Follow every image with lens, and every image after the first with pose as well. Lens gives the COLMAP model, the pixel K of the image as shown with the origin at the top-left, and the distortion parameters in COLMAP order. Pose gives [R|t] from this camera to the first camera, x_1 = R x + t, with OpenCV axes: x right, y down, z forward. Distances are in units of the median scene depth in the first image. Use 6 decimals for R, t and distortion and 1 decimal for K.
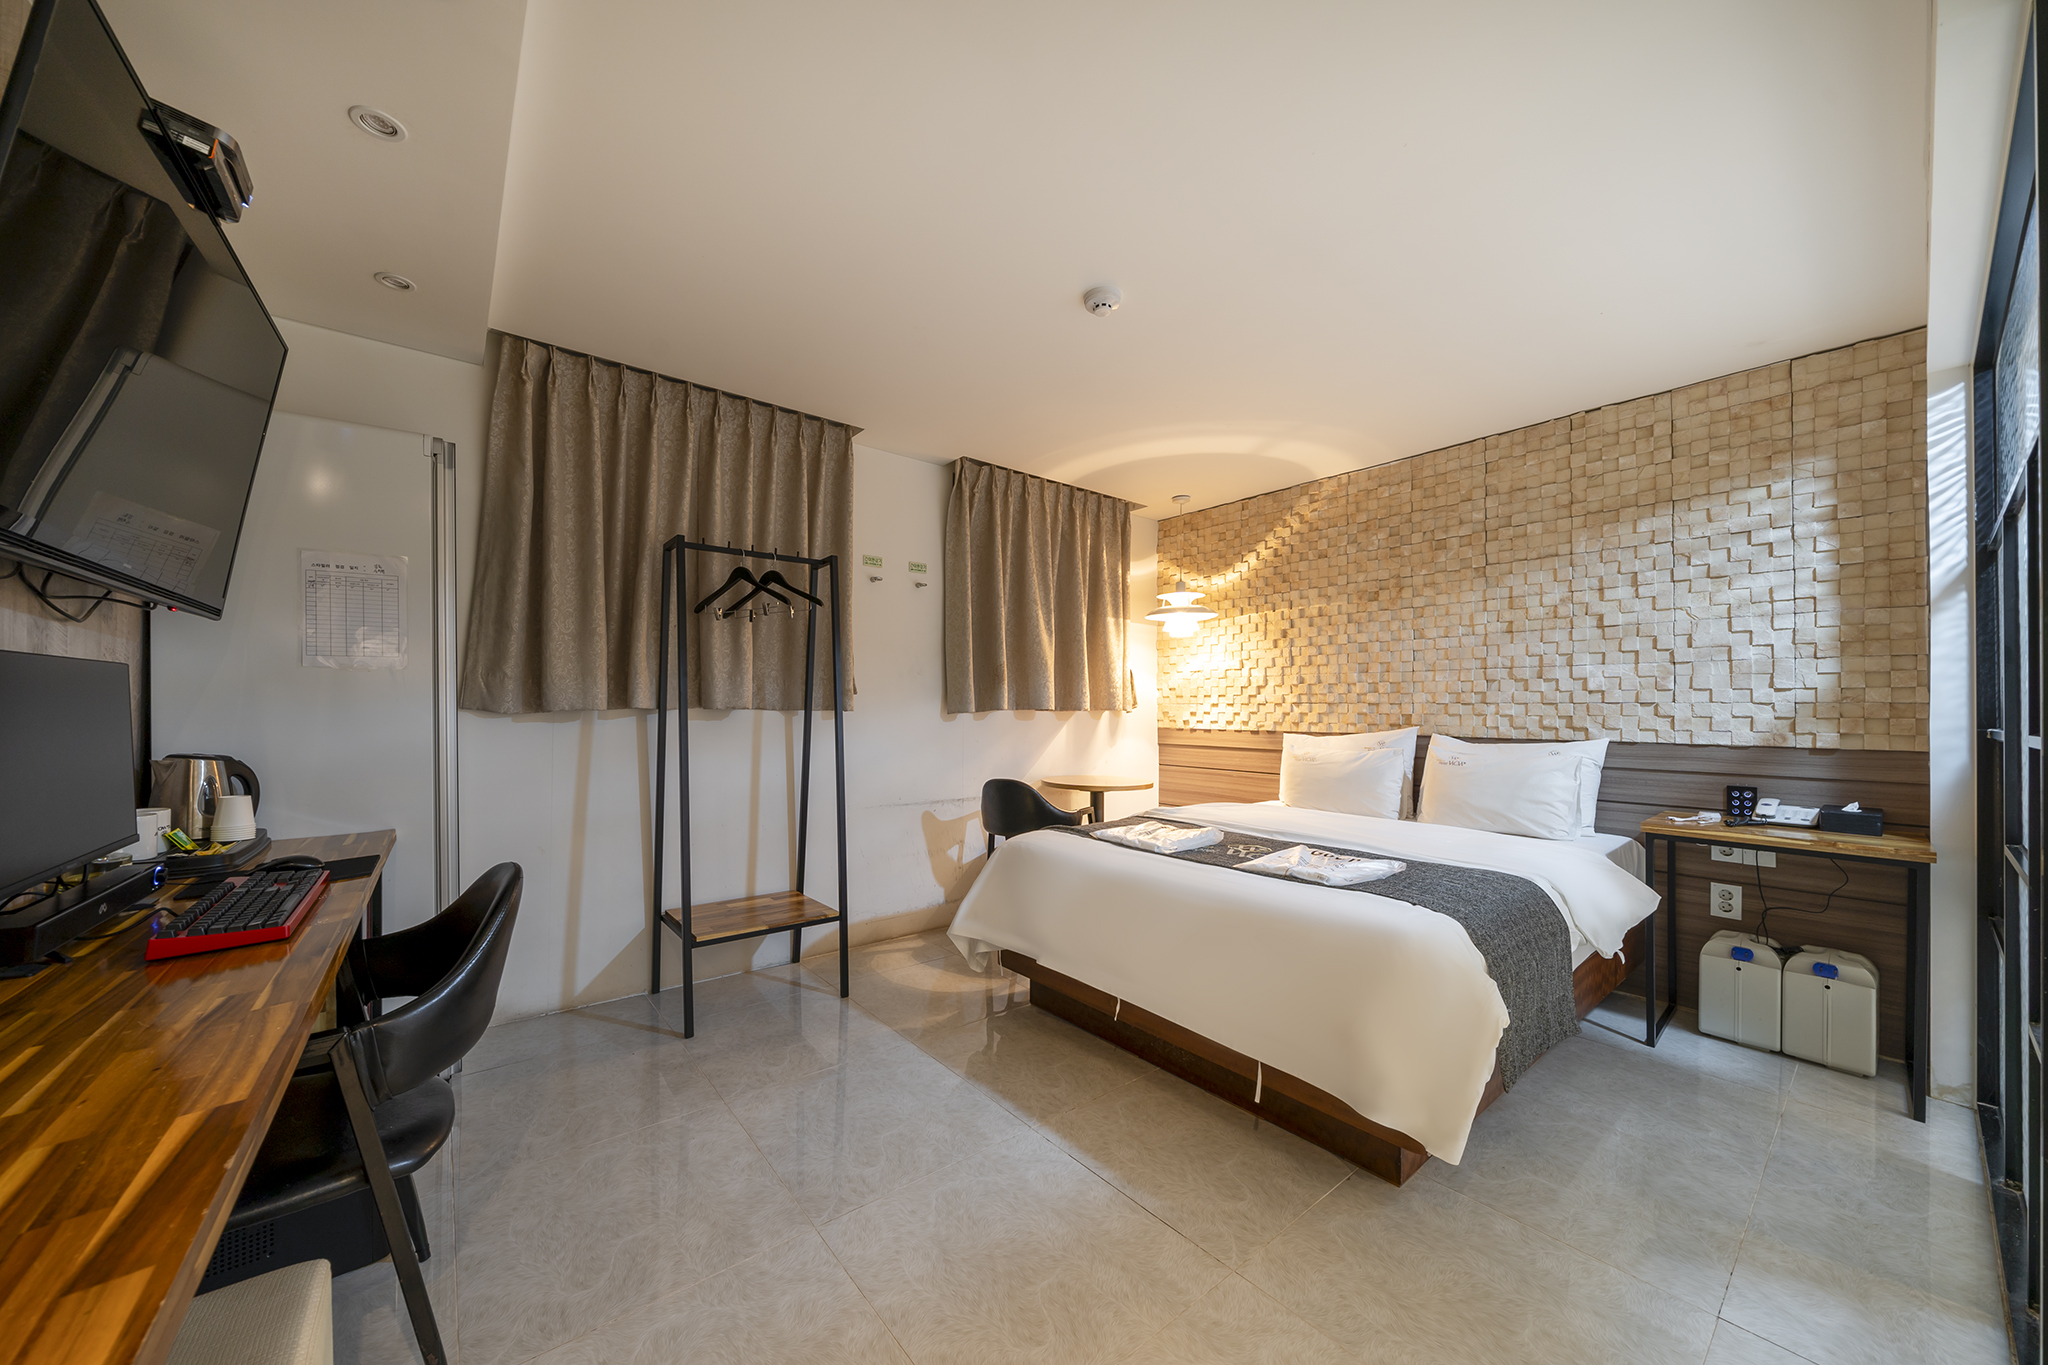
lens RADIAL K [[699.5, 0, 1022.3], [0, 699.5, 698.7], [0, 0, 1]] dist [-0.005644, -0.000026]
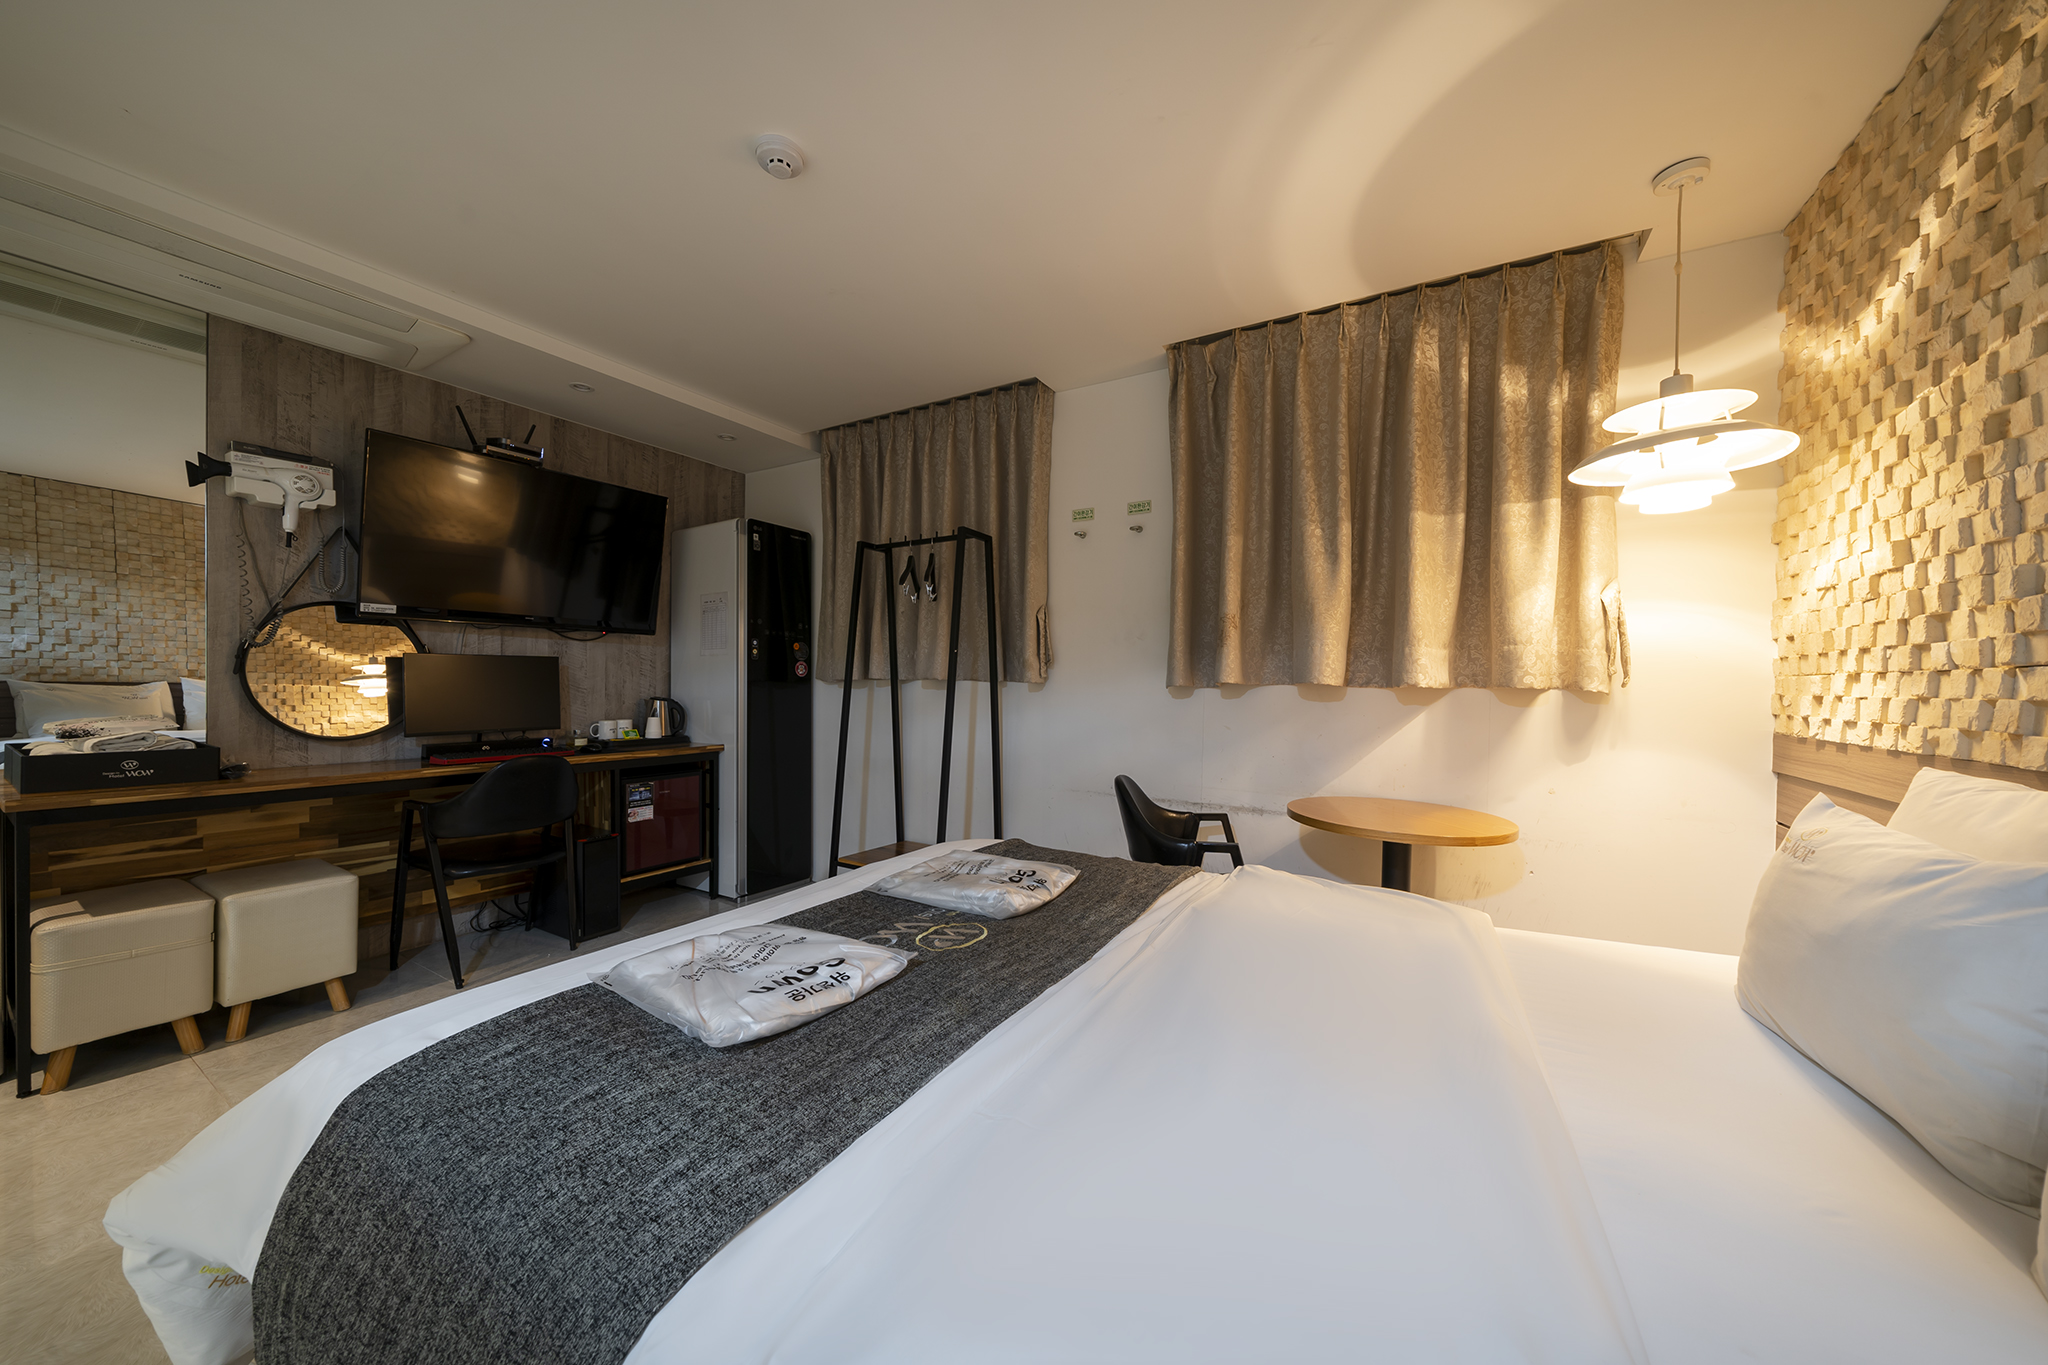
lens RADIAL K [[699.5, 0, 1017.8], [0, 699.5, 689.2], [0, 0, 1]] dist [-0.005644, -0.000026]
pose [[0.353212, 0.011127, -0.935477, 0.503203], [0.001127, 0.999923, 0.012319, 0.011411], [0.935543, -0.005405, 0.353172, 0.521659]]
